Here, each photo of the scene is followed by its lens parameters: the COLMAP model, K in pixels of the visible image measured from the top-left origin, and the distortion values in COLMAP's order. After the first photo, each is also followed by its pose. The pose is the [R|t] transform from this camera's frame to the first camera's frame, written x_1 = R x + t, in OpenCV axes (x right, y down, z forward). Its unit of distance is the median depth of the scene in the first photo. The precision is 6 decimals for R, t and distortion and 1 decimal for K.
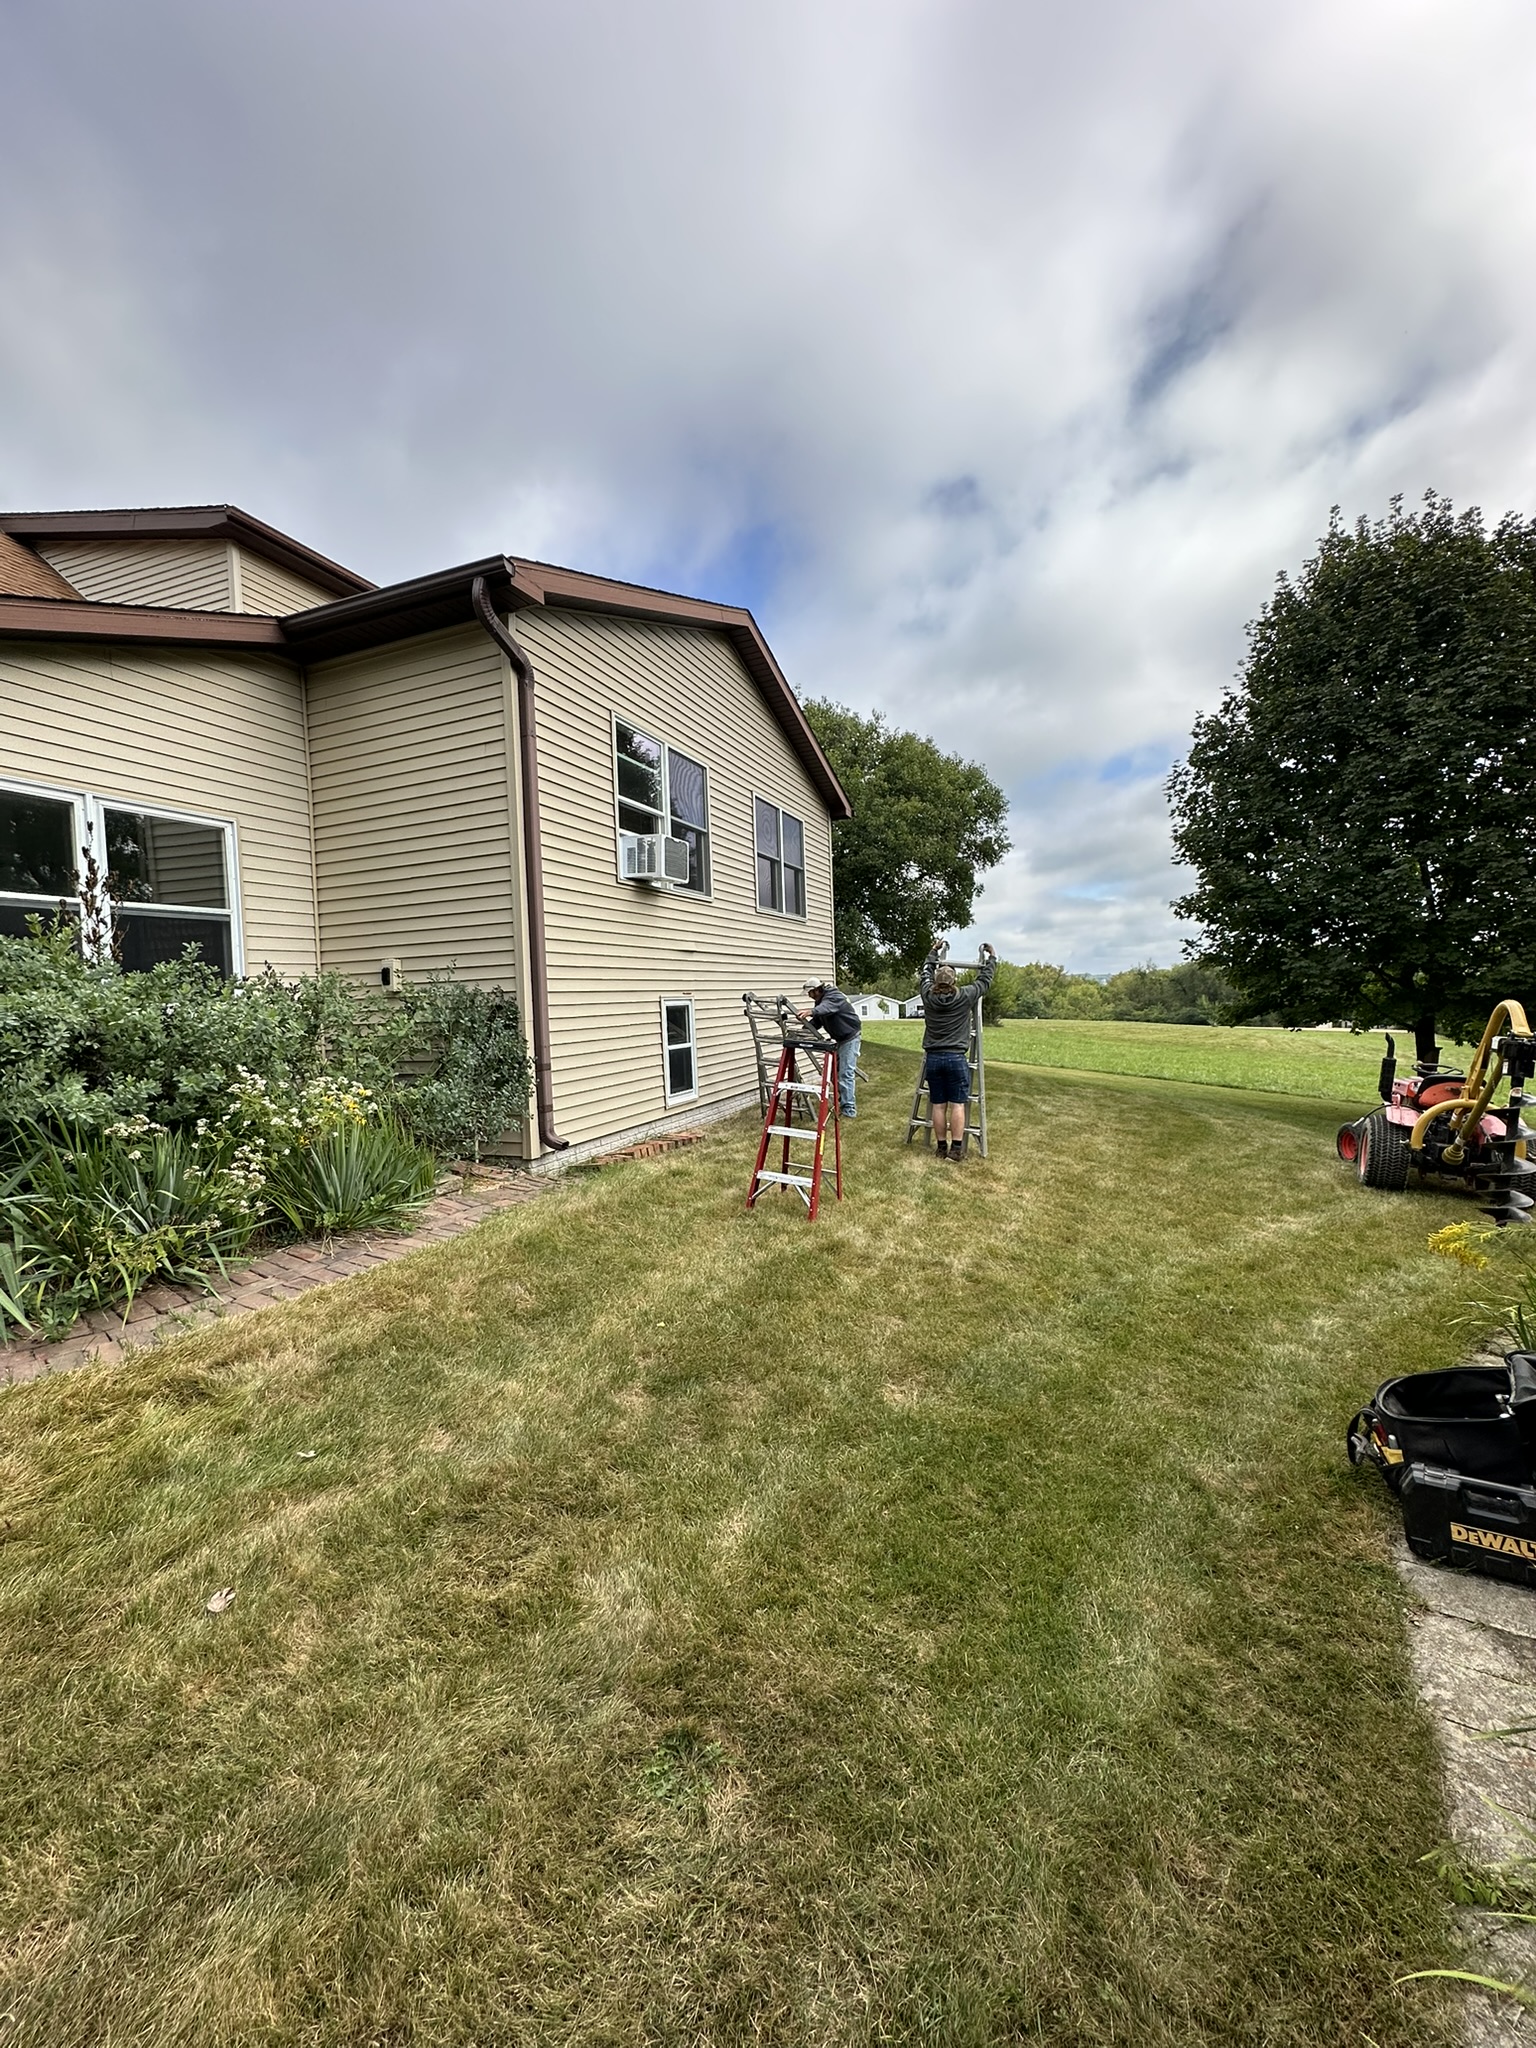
lens RADIAL K [[809.6, 0, 767.5], [0, 809.6, 1028.2], [0, 0, 1]] dist [-0.001068, -0.000146]
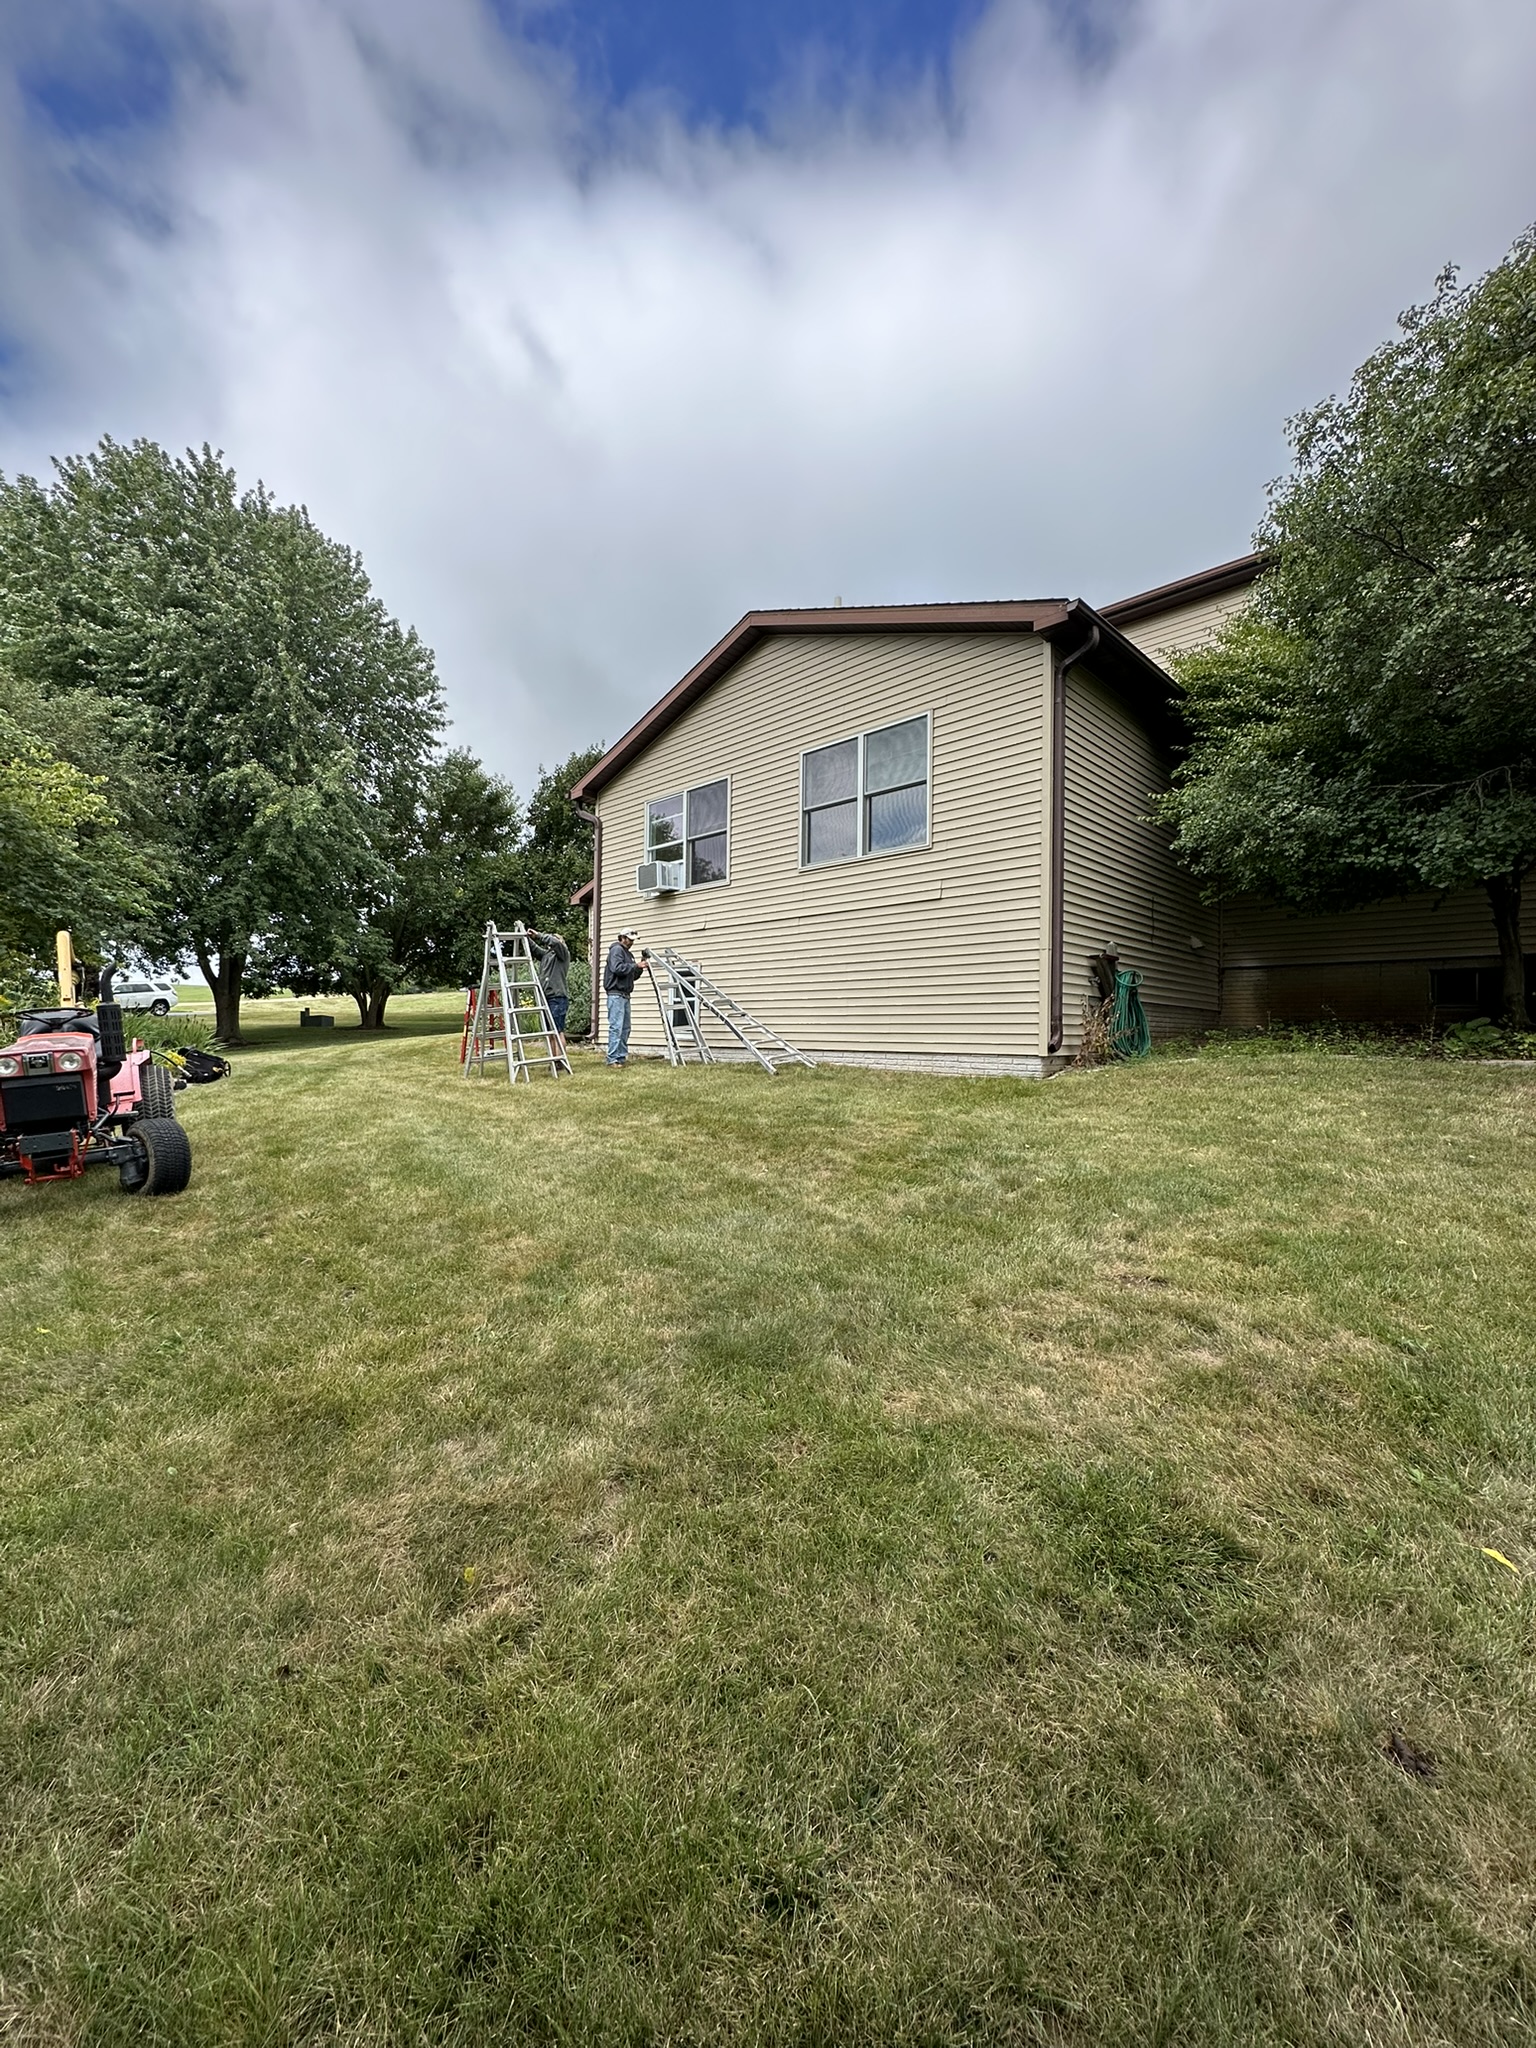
lens RADIAL K [[809.6, 0, 767.5], [0, 809.6, 1028.2], [0, 0, 1]] dist [-0.001068, -0.000146]
pose [[-0.393238, 0.019137, -0.919238, 1.221538], [-0.035354, 0.998729, 0.035916, 0.022872], [0.918757, 0.046622, -0.392062, 1.779548]]
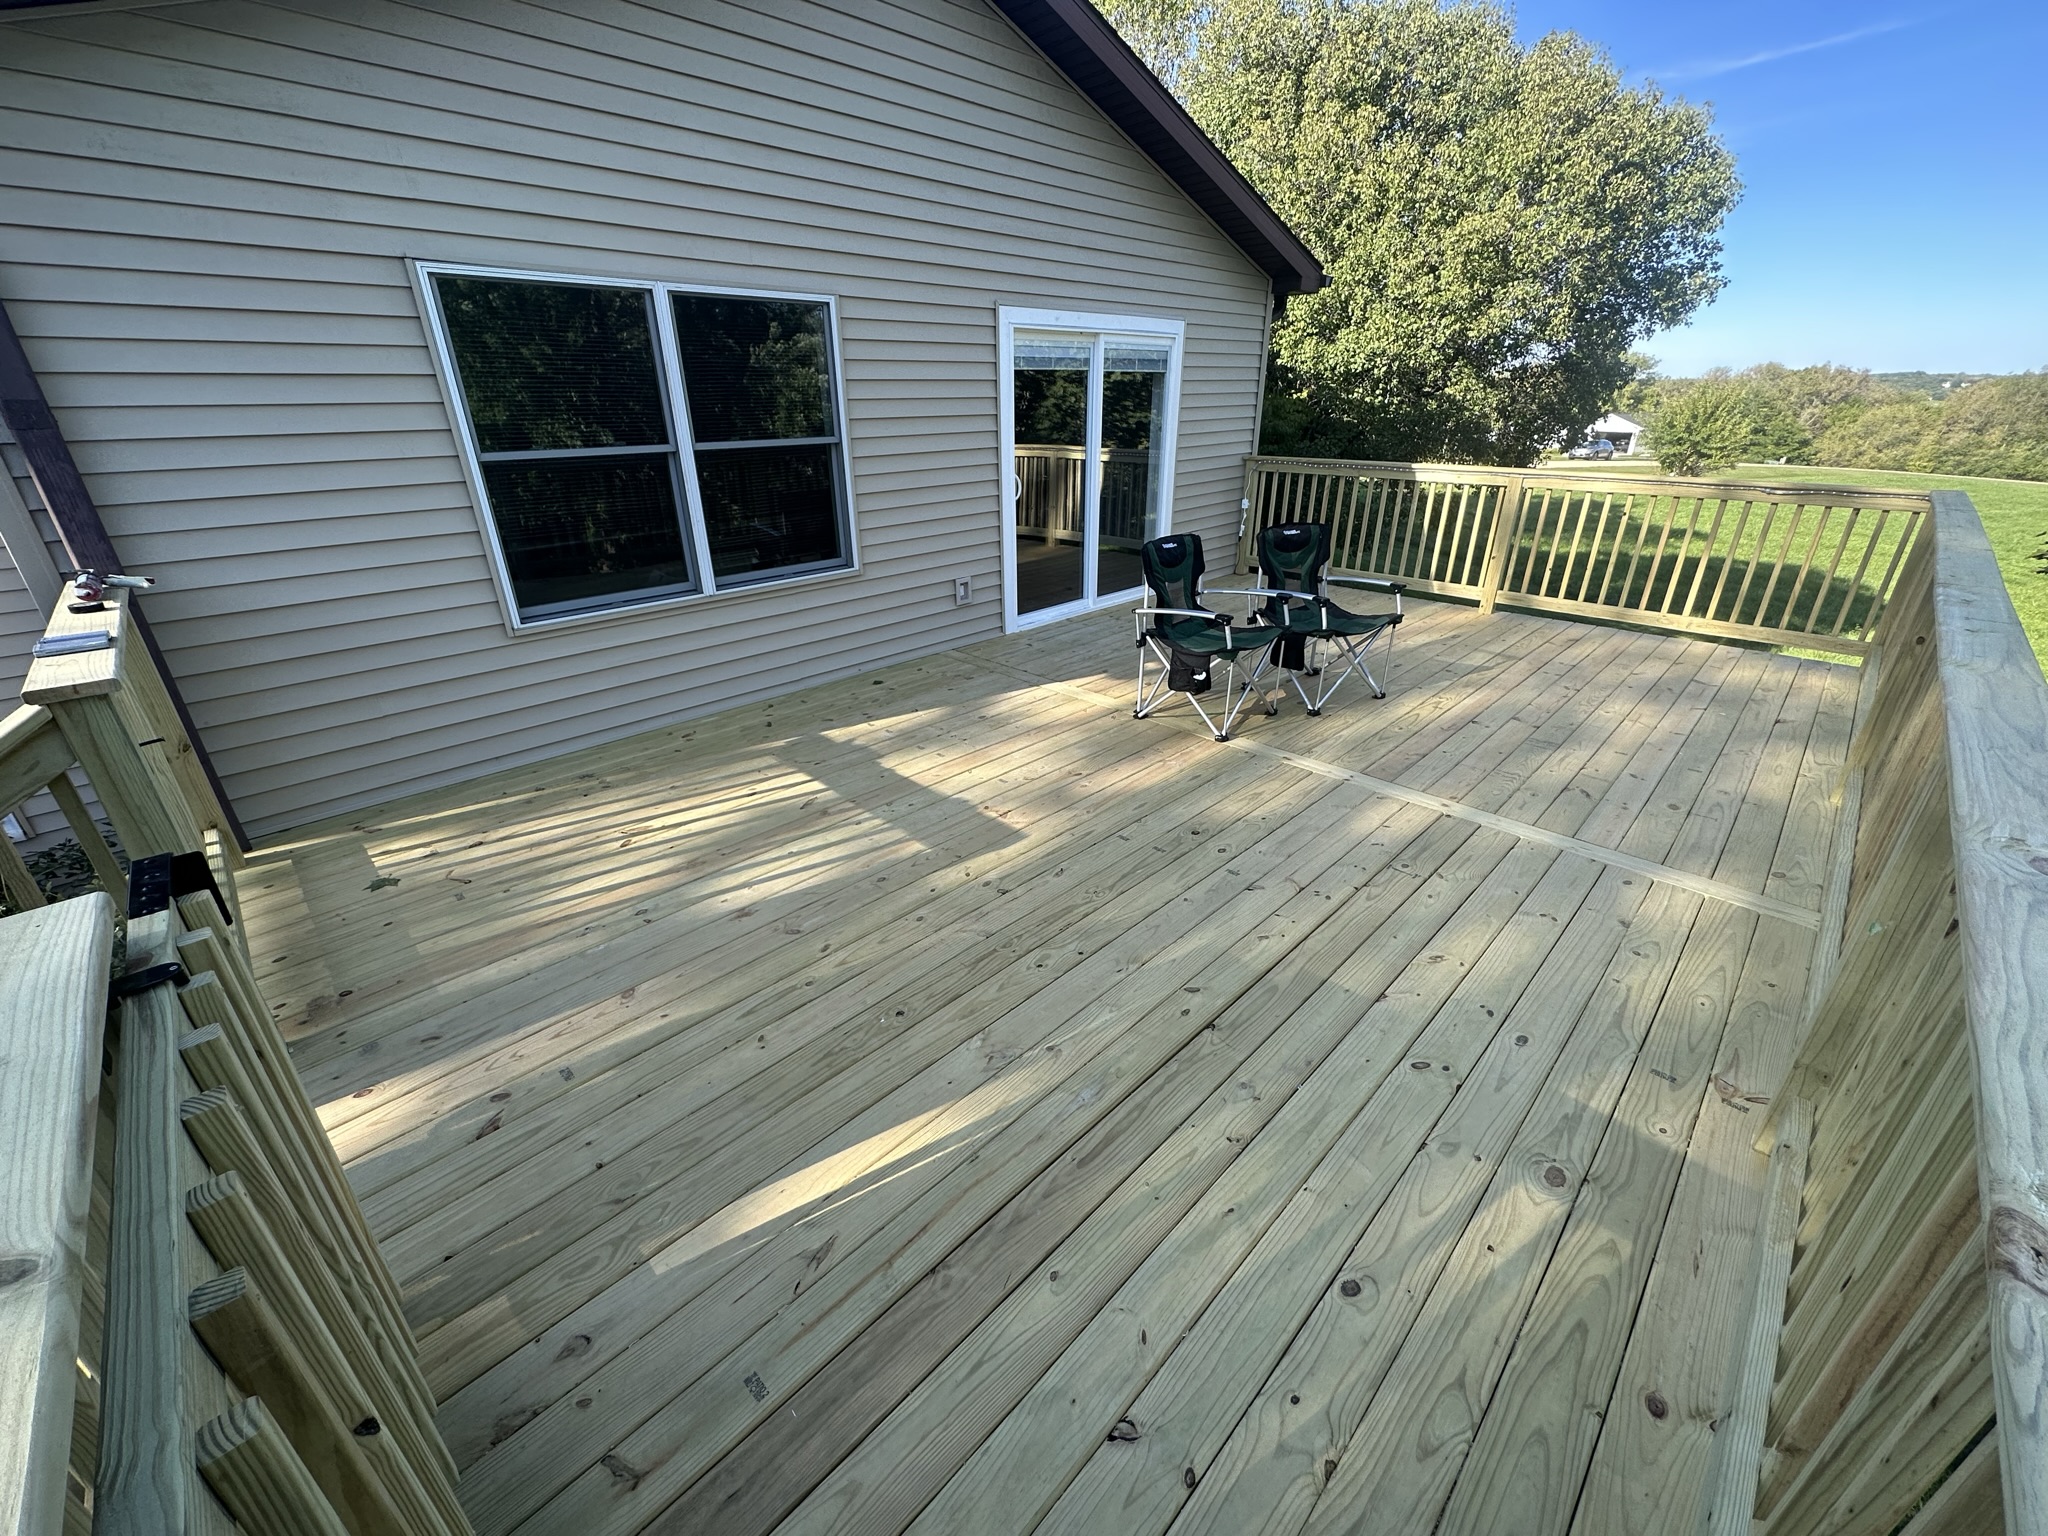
lens RADIAL K [[809.6, 0, 1021.0], [0, 809.6, 767.4], [0, 0, 1]] dist [-0.001068, -0.000146]
pose [[0.916824, 0.186376, -0.353126, 0.308299], [-0.034254, 0.917833, 0.395487, -0.295560], [0.397819, -0.350496, 0.847875, 0.589524]]
